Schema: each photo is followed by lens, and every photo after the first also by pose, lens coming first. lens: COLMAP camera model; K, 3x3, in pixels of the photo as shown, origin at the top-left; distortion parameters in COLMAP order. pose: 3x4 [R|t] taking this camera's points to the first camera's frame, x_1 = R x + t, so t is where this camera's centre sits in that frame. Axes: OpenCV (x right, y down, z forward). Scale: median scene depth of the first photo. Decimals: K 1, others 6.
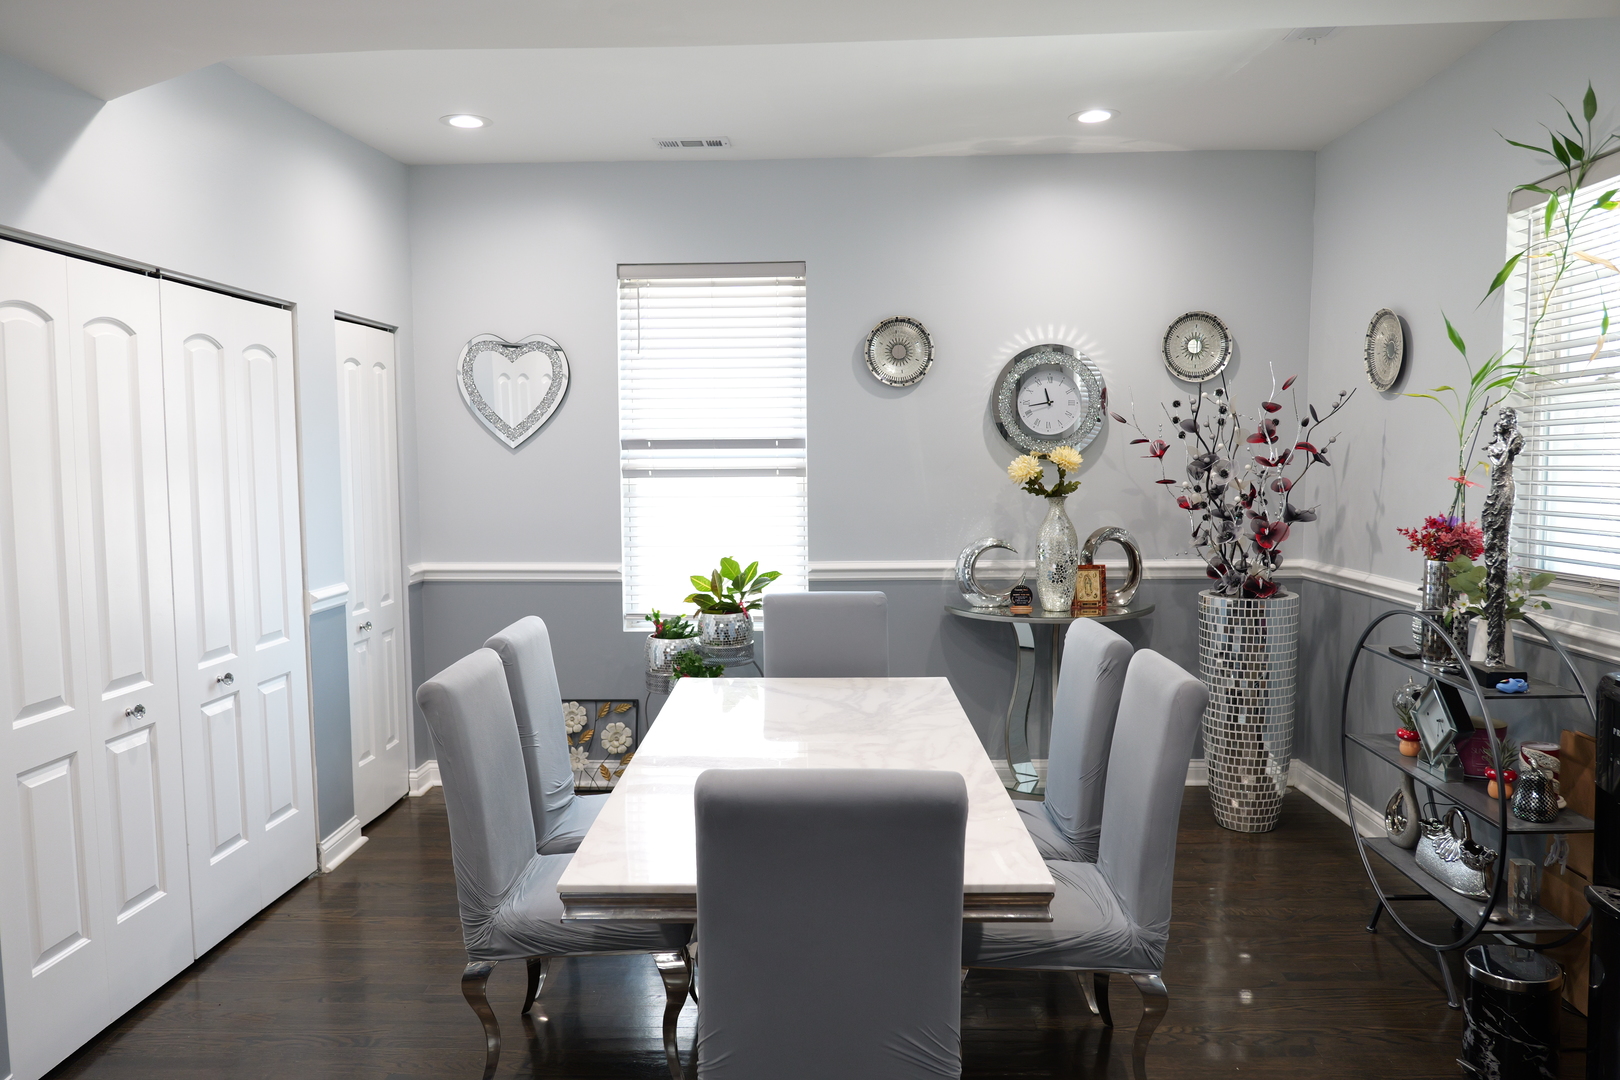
lens RADIAL K [[1138.2, 0, 815.6], [0, 1138.2, 541.6], [0, 0, 1]] dist [-0.011104, -0.002504]
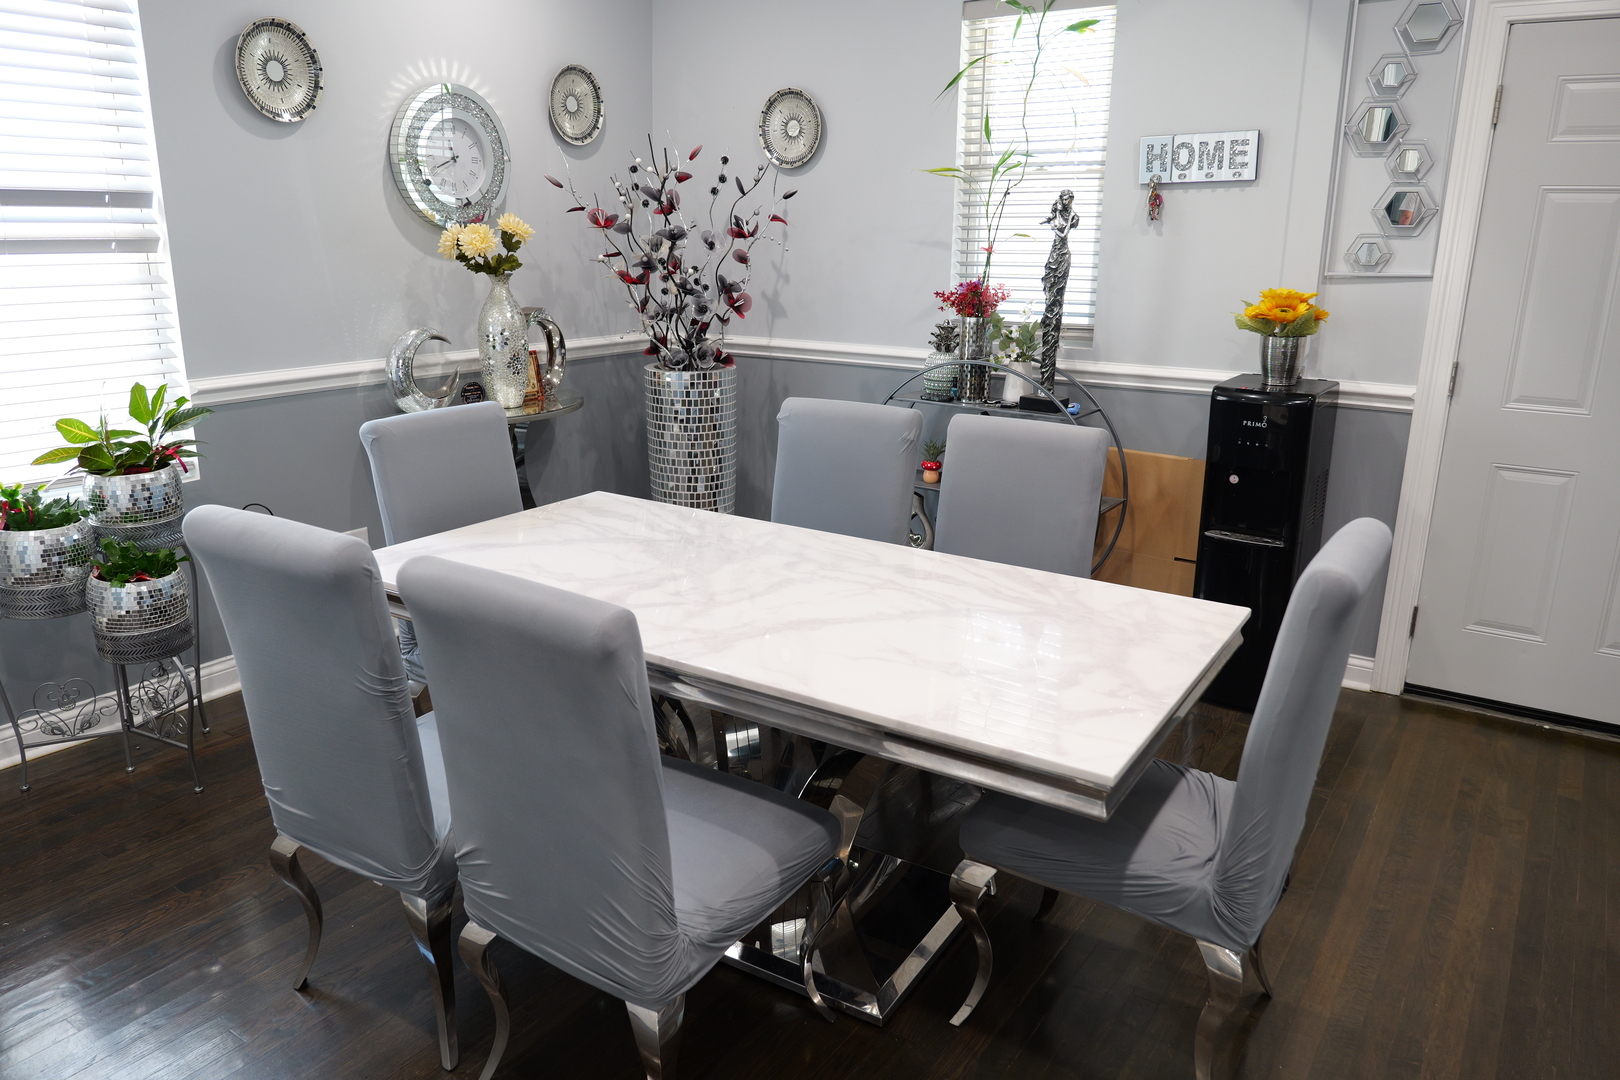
lens RADIAL K [[1138.2, 0, 809.8], [0, 1138.2, 532.9], [0, 0, 1]] dist [-0.011104, -0.002504]
pose [[0.534928, -0.206630, 0.819241, -0.401826], [0.053270, 0.975953, 0.211373, -0.017111], [-0.843217, -0.069428, 0.533072, 0.329301]]
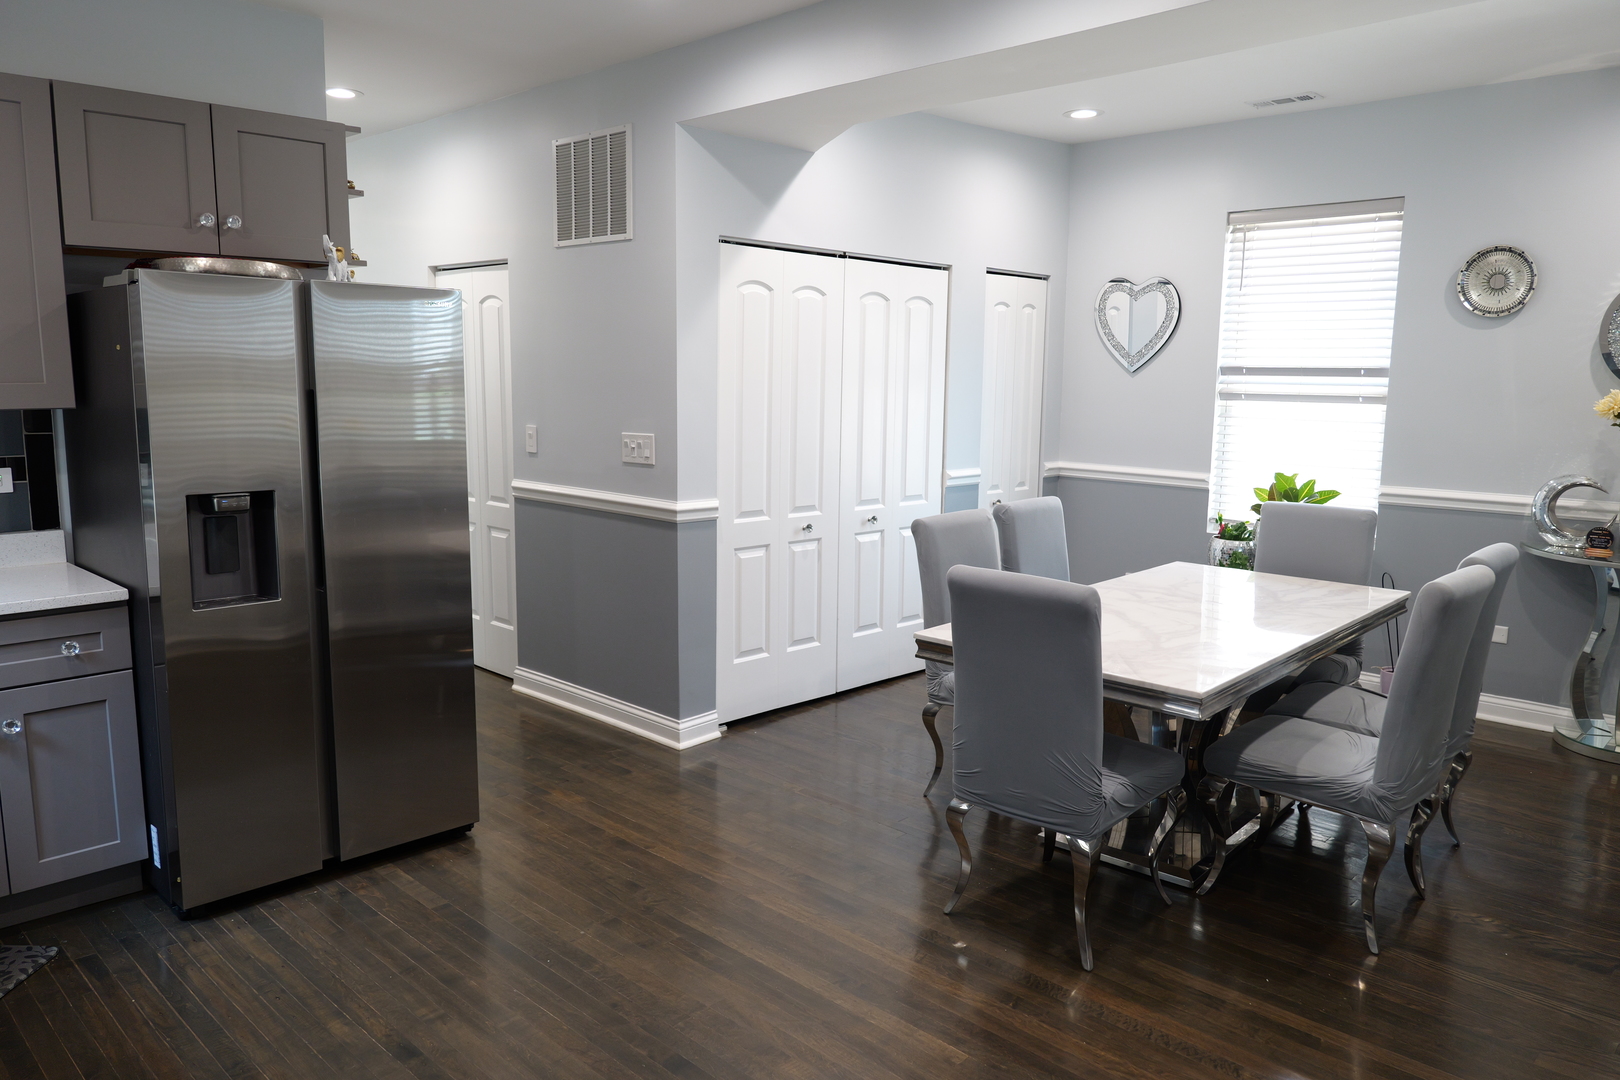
lens RADIAL K [[1138.2, 0, 809.0], [0, 1138.2, 541.4], [0, 0, 1]] dist [-0.011104, -0.002504]
pose [[0.740161, 0.115507, -0.662435, 0.319503], [-0.072022, 0.993087, 0.092689, 0.010309], [0.668561, -0.020895, 0.743363, -0.145276]]
